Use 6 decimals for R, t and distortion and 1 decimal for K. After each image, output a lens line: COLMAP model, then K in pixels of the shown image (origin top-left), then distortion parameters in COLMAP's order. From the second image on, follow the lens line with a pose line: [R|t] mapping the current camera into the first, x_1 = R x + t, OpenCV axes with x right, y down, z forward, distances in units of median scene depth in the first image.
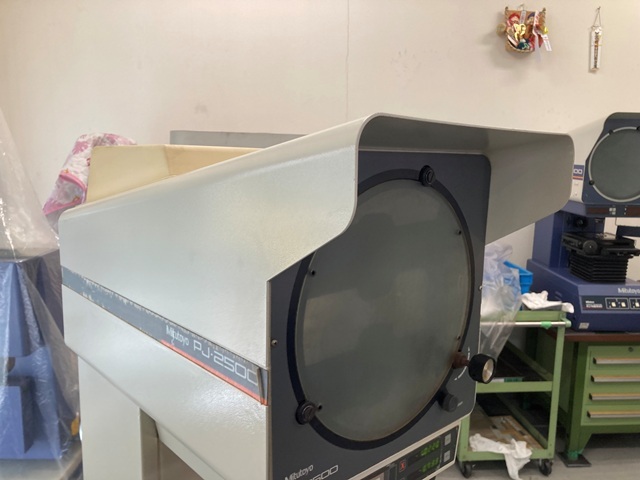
lens RADIAL K [[527.6, 0, 309.8], [0, 527.6, 242.5], [0, 0, 1]] dist [-0.000875, 0.000667]
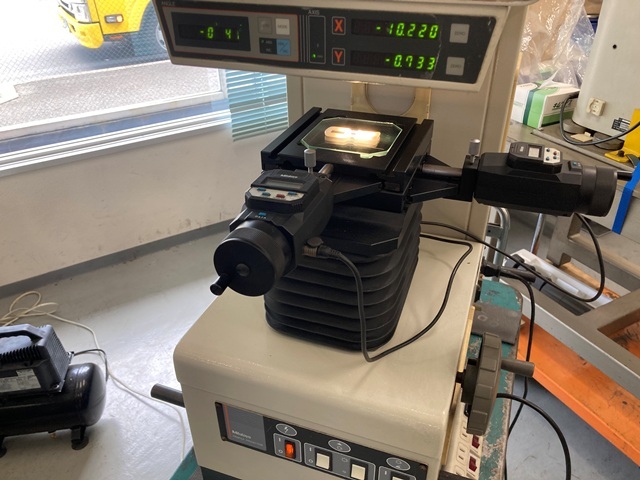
lens RADIAL K [[524.8, 0, 322.6], [0, 524.8, 238.2], [0, 0, 1]] dist [0.005634, 0.009706]
pose [[0.485166, 0.450774, -0.749277, 0.704733], [-0.122506, 0.883472, 0.452183, 0.329990], [0.865798, -0.127593, 0.483853, 0.574825]]
